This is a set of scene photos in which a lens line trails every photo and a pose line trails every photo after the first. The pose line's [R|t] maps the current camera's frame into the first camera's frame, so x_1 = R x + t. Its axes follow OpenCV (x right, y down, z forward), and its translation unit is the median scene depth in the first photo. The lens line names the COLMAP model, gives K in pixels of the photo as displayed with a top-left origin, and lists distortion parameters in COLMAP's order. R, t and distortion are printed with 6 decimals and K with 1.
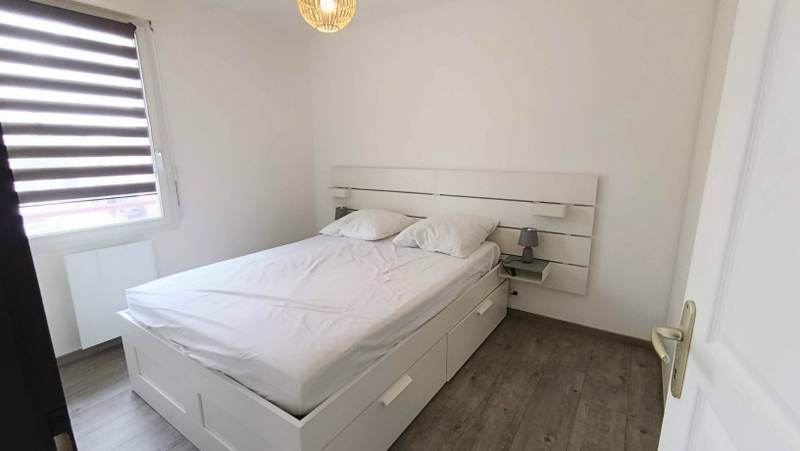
lens RADIAL K [[361.1, 0, 398.1], [0, 361.1, 223.9], [0, 0, 1]] dist [-0.001981, 0.000282]
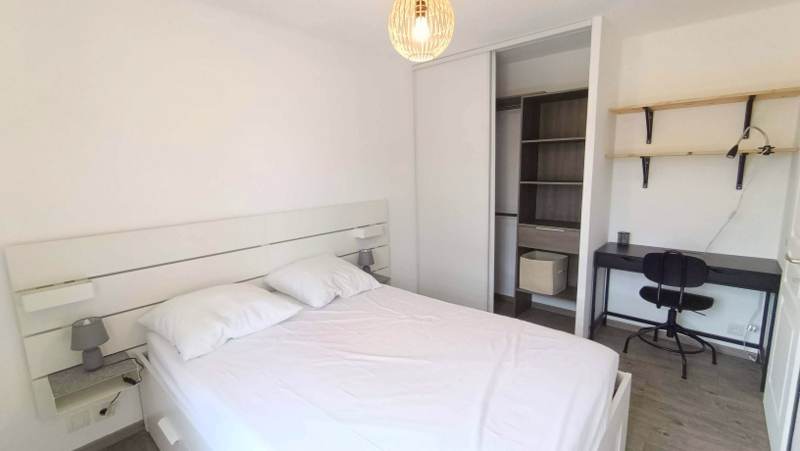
lens RADIAL K [[361.1, 0, 398.6], [0, 361.1, 228.3], [0, 0, 1]] dist [-0.001981, 0.000282]
pose [[0.131279, -0.151076, 0.979766, -0.783437], [0.221852, 0.967731, 0.119494, -0.179790], [-0.966203, 0.201676, 0.160560, 0.697901]]
